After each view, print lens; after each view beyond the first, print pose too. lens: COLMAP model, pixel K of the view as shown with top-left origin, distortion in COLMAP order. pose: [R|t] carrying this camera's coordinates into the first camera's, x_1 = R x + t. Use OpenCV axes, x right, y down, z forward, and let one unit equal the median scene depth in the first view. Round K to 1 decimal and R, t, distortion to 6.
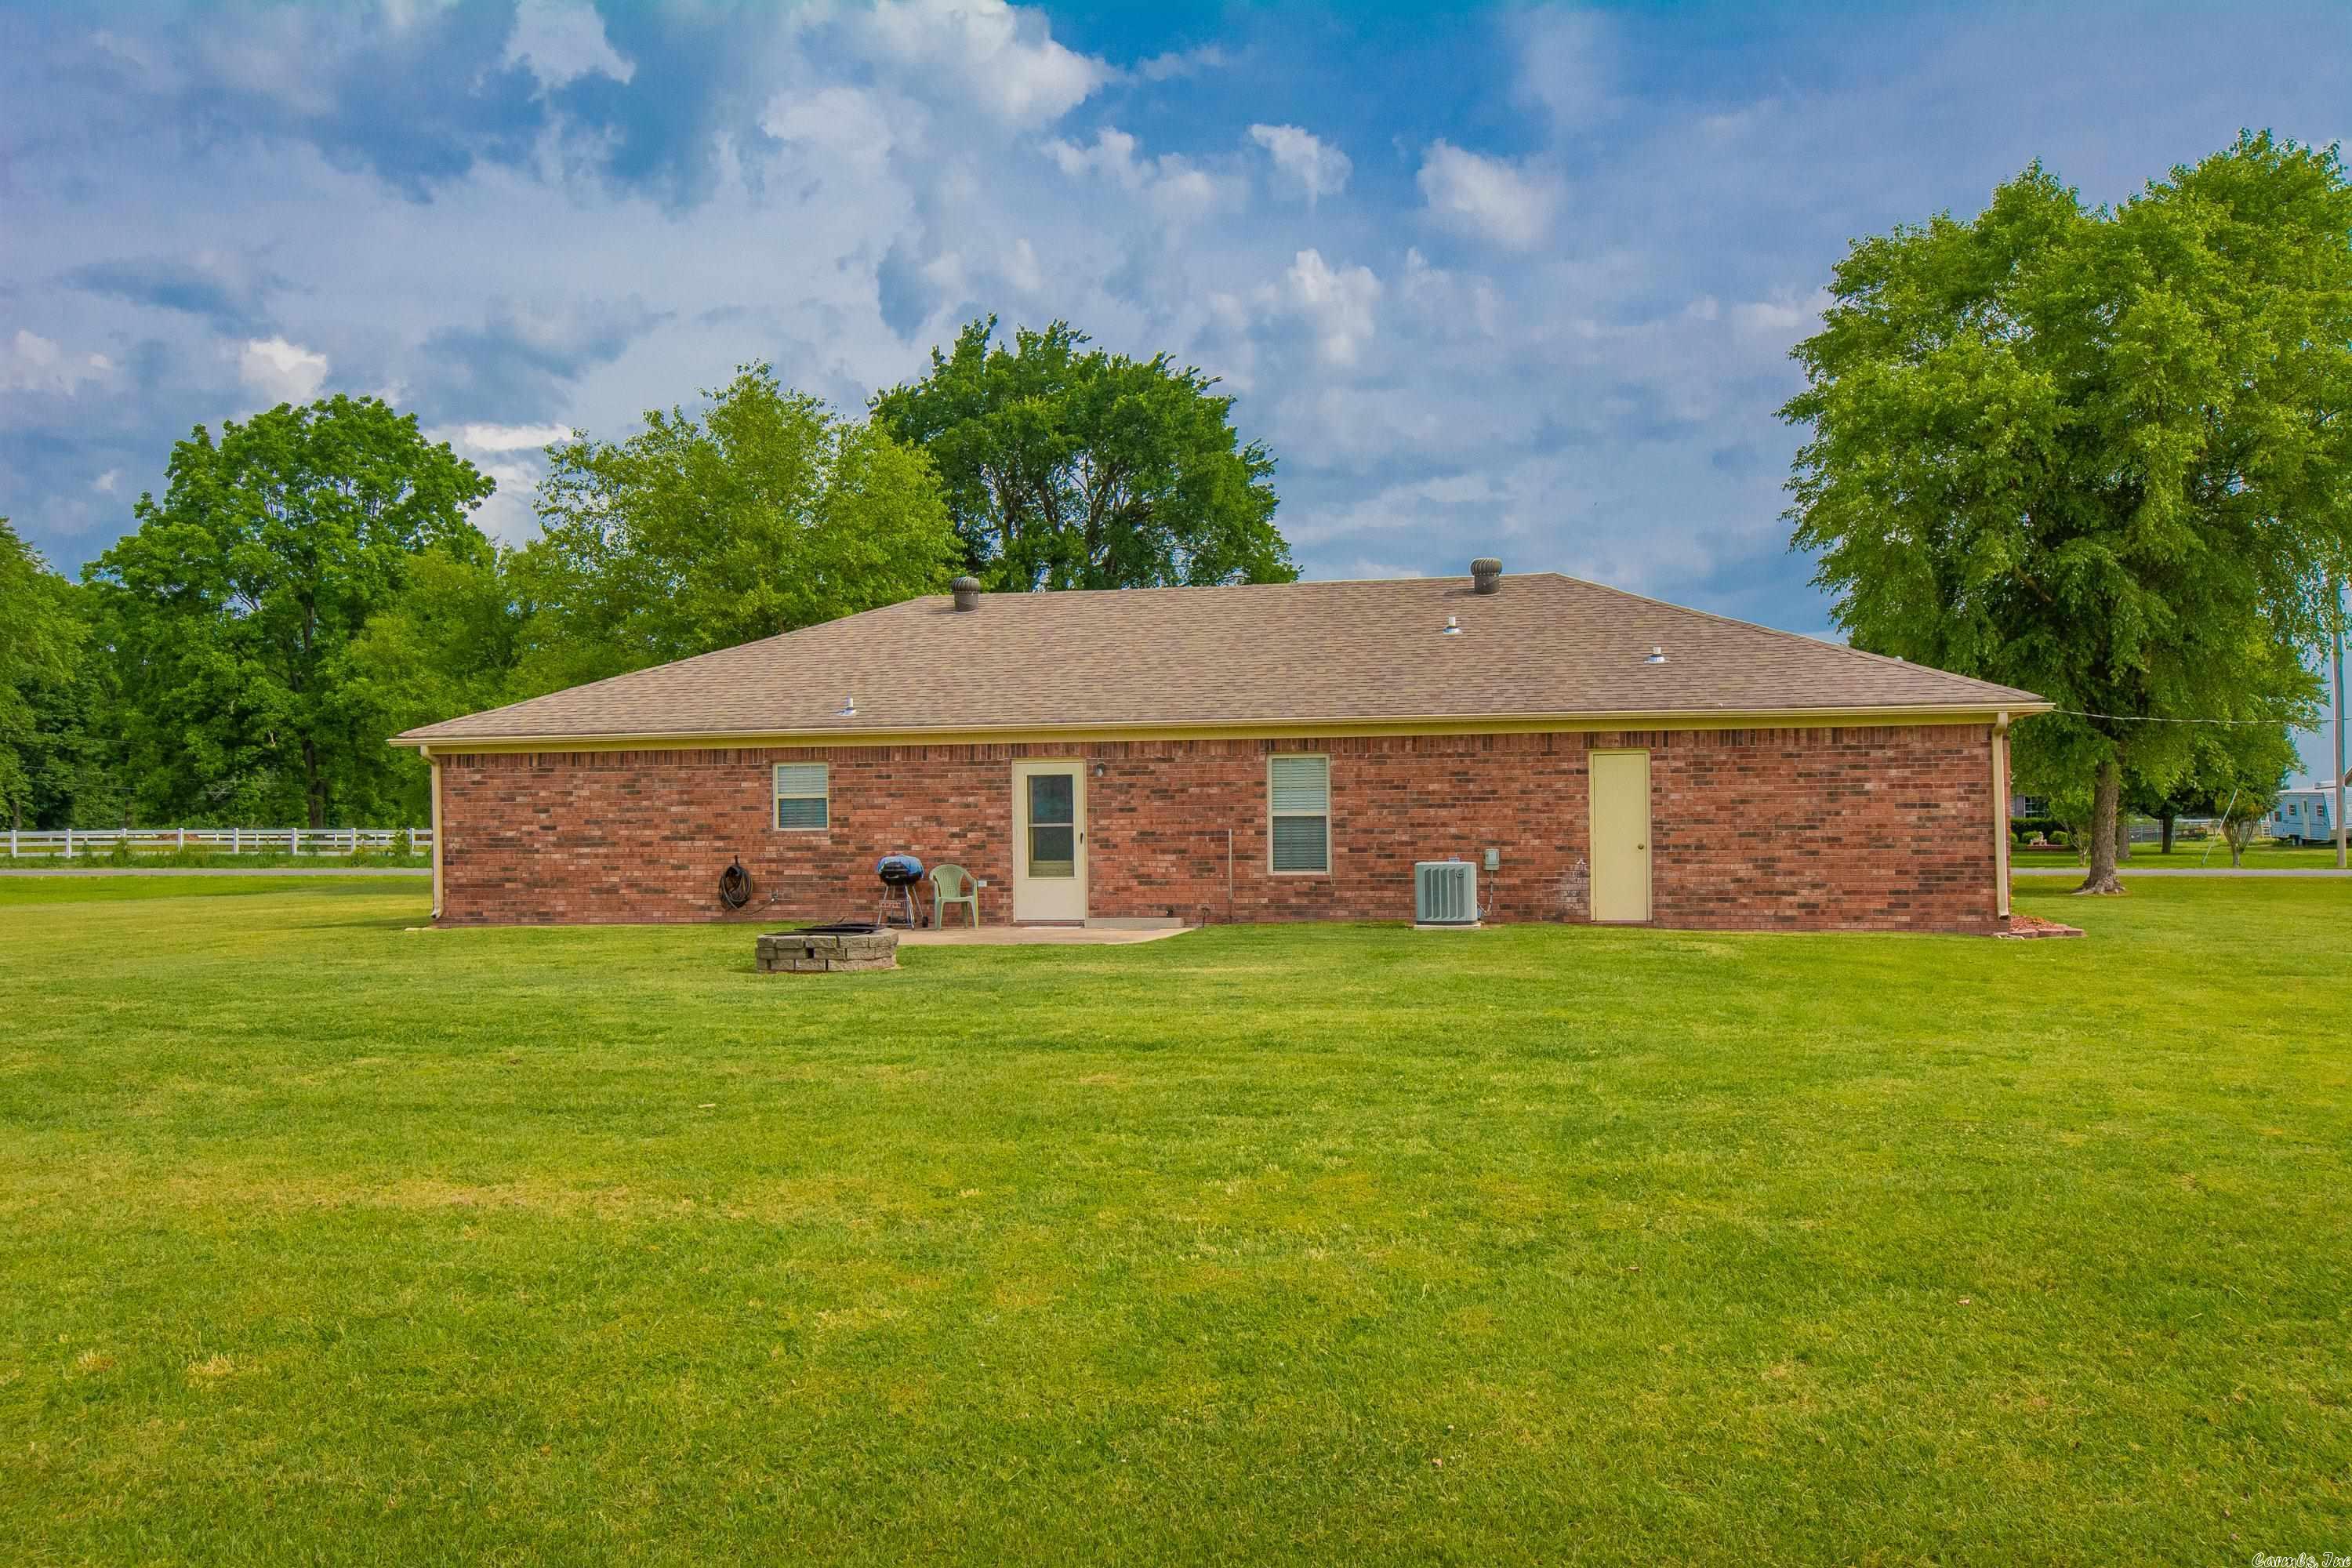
lens RADIAL K [[2012.4, 0, 1211.6], [0, 2012.4, 805.5], [0, 0, 1]] dist [0.033743, -0.035811]
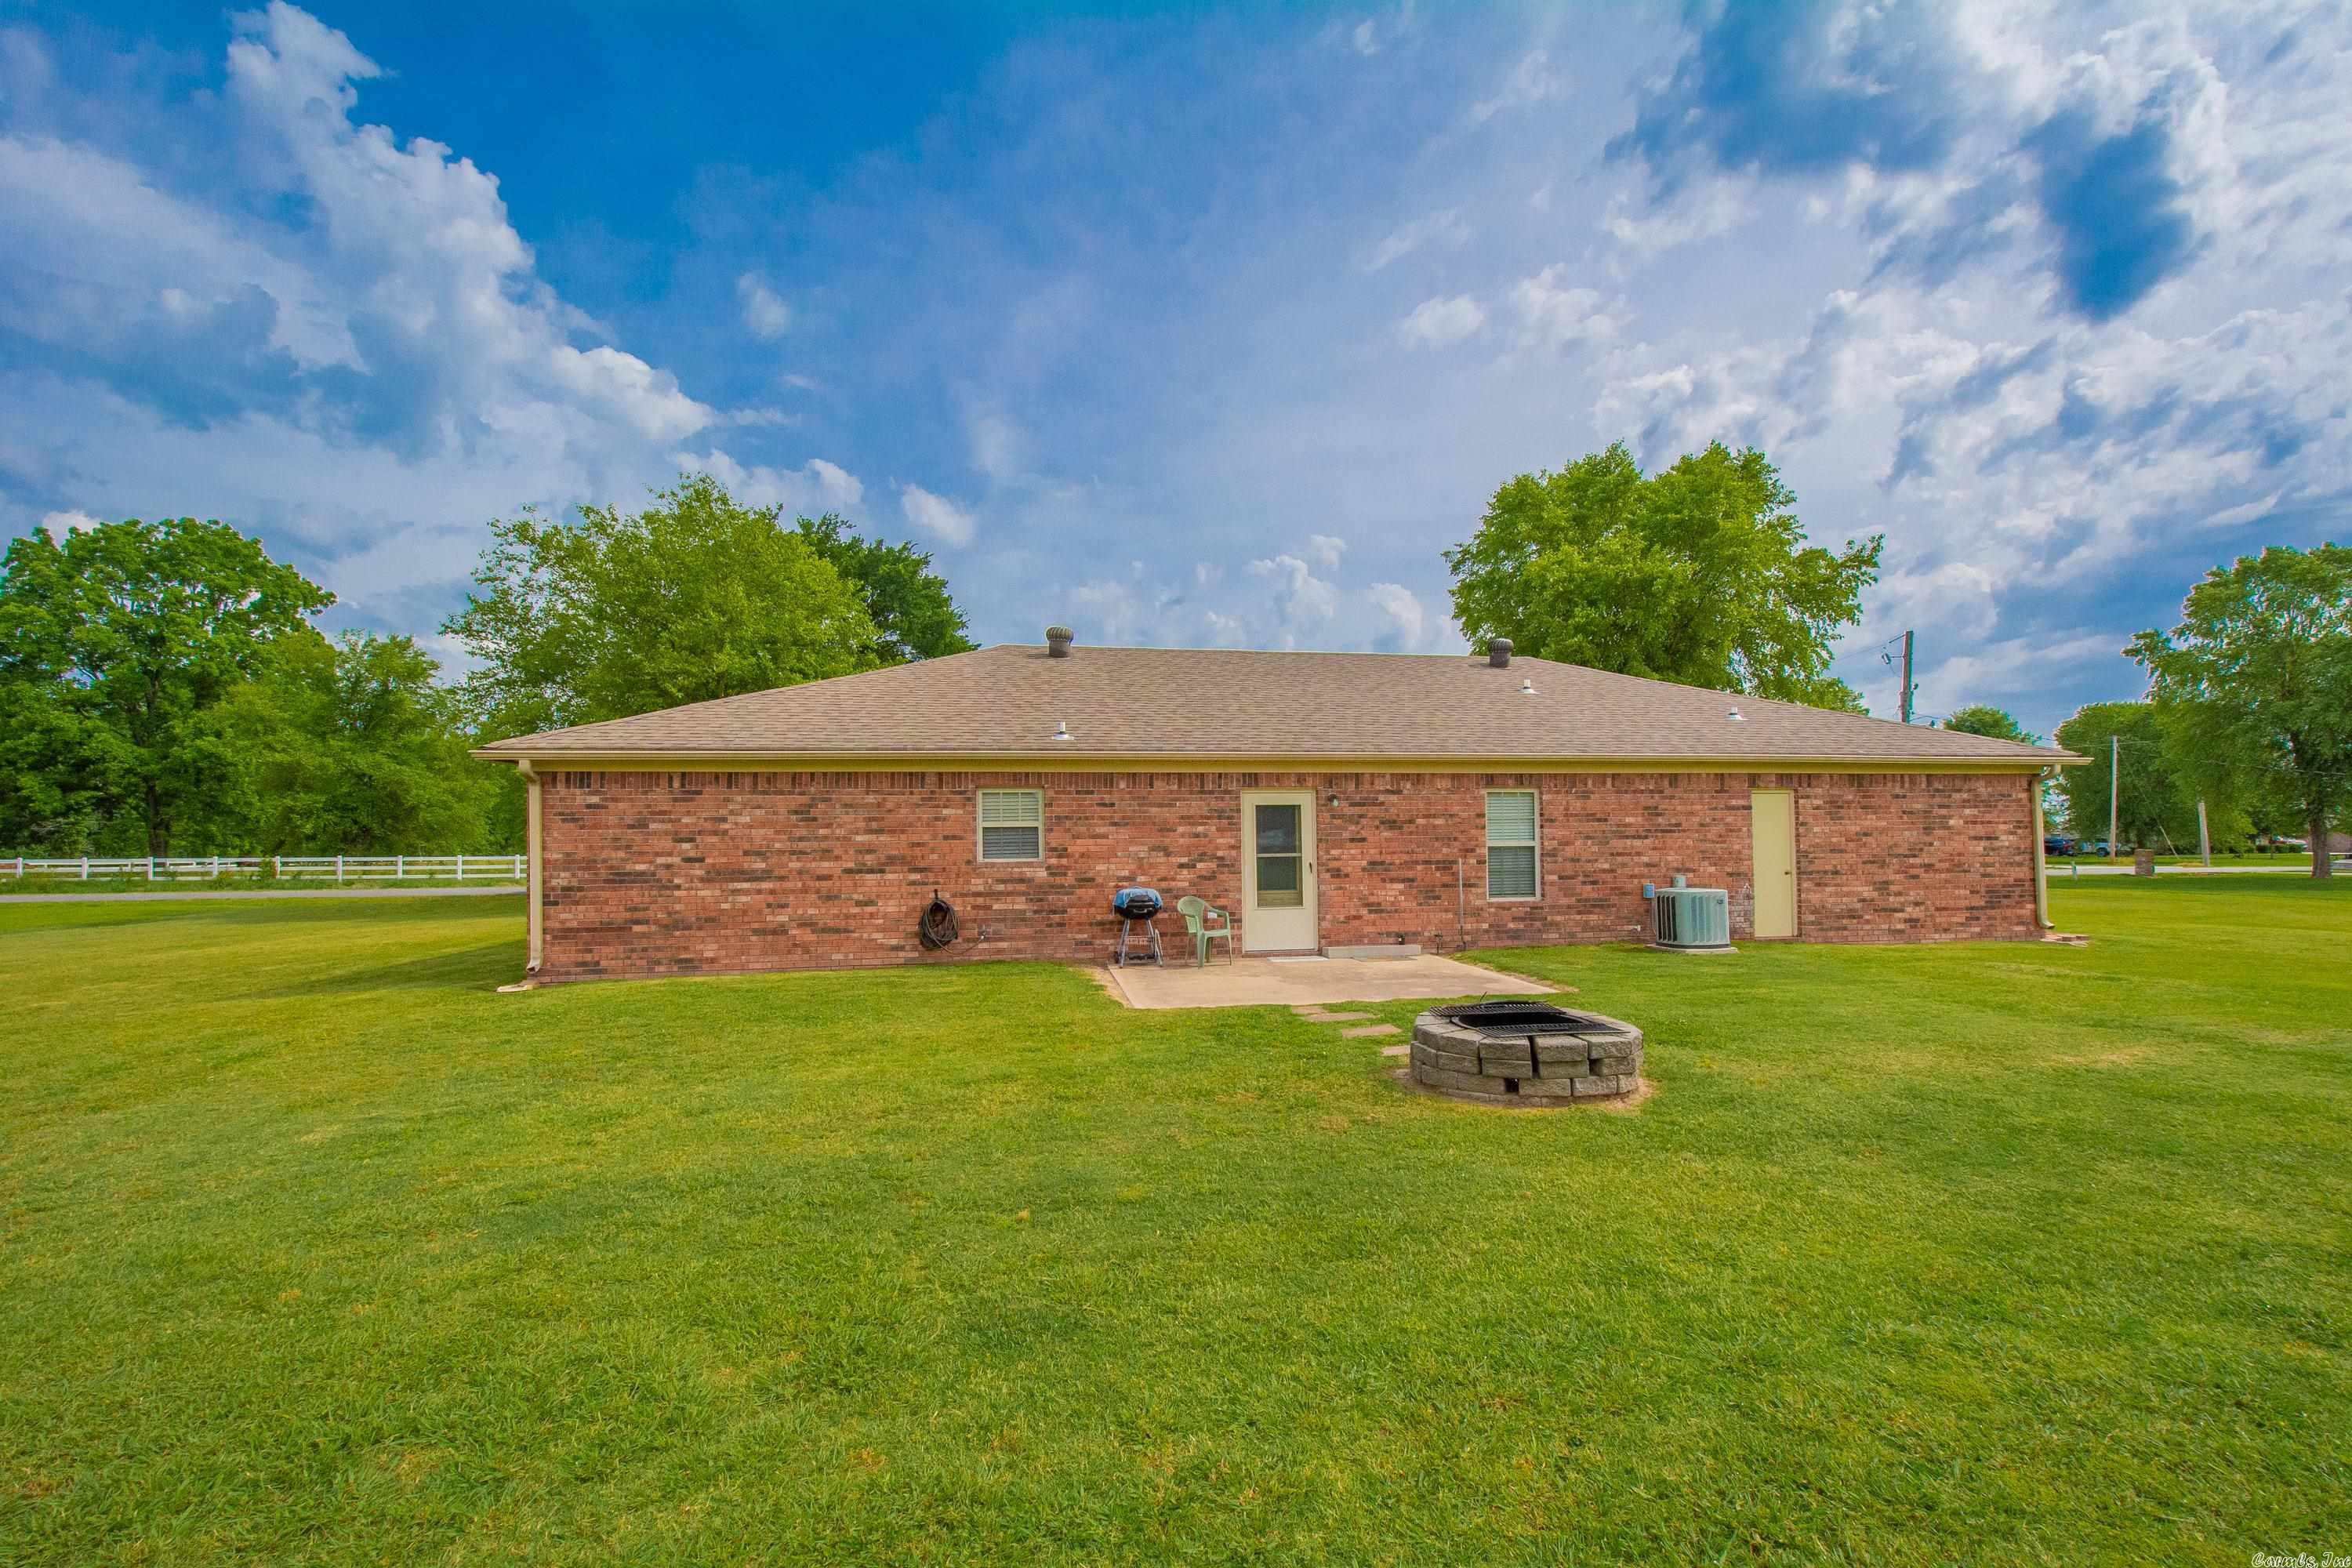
lens RADIAL K [[1030.7, 0, 1185.4], [0, 1030.7, 863.0], [0, 0, 1]] dist [0.009202, -0.001048]
pose [[0.926412, -0.005527, 0.376470, -0.313713], [-0.001978, 0.999807, 0.019546, 0.003681], [-0.376506, -0.018852, 0.926223, 0.544460]]
